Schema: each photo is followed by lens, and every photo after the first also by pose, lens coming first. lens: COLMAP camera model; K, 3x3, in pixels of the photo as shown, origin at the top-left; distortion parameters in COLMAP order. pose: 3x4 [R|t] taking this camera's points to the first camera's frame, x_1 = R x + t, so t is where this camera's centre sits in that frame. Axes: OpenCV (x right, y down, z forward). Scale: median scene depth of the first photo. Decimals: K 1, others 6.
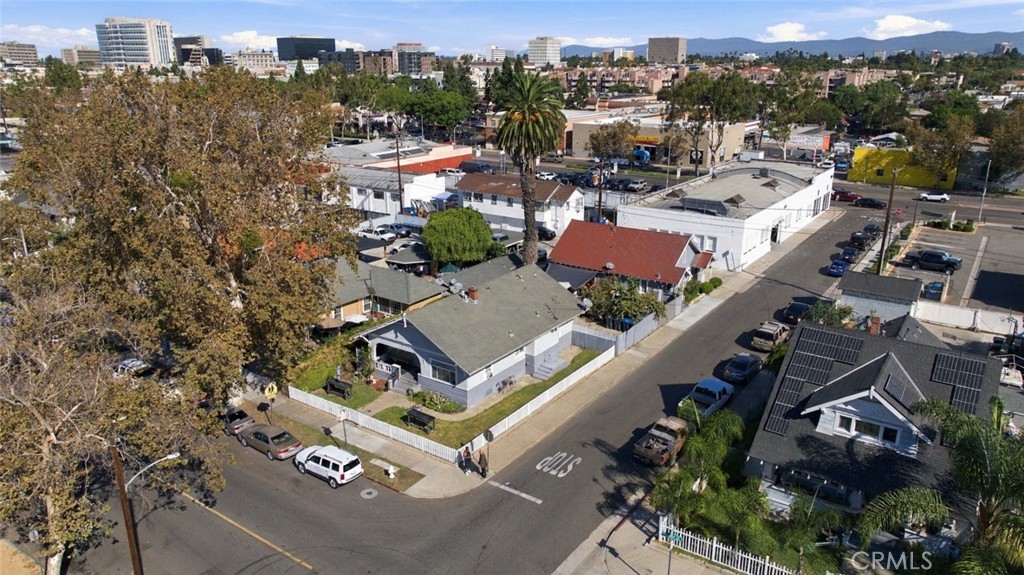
lens RADIAL K [[720.5, 0, 512.0], [0, 720.5, 287.5], [0, 0, 1]] dist [-0.016931, 0.002526]
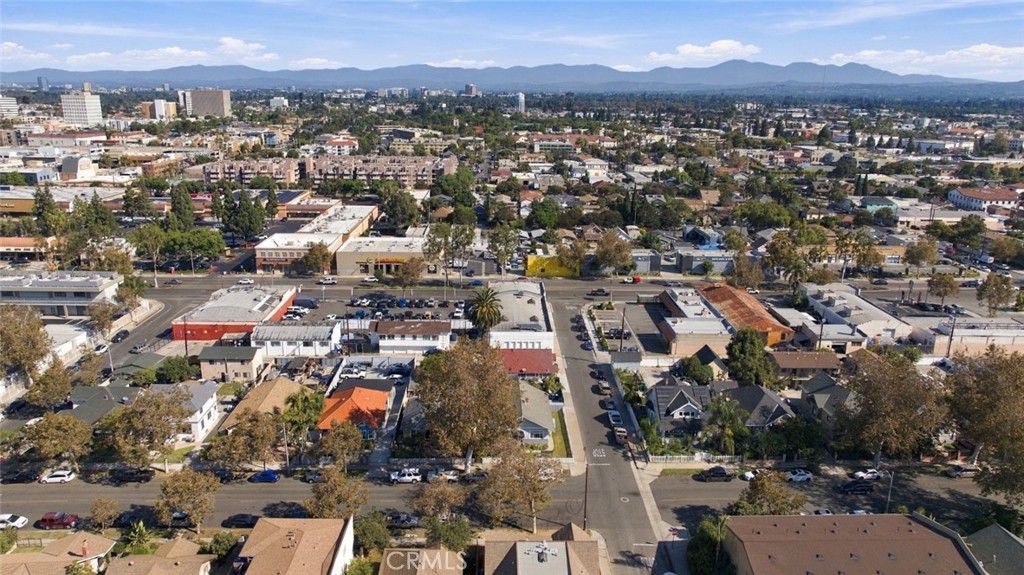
lens RADIAL K [[720.5, 0, 512.0], [0, 720.5, 287.5], [0, 0, 1]] dist [-0.016931, 0.002526]
pose [[0.801309, -0.147235, 0.579850, -1.112605], [0.167273, 0.985725, 0.019135, -0.324038], [-0.574390, 0.081660, 0.814498, -0.743710]]
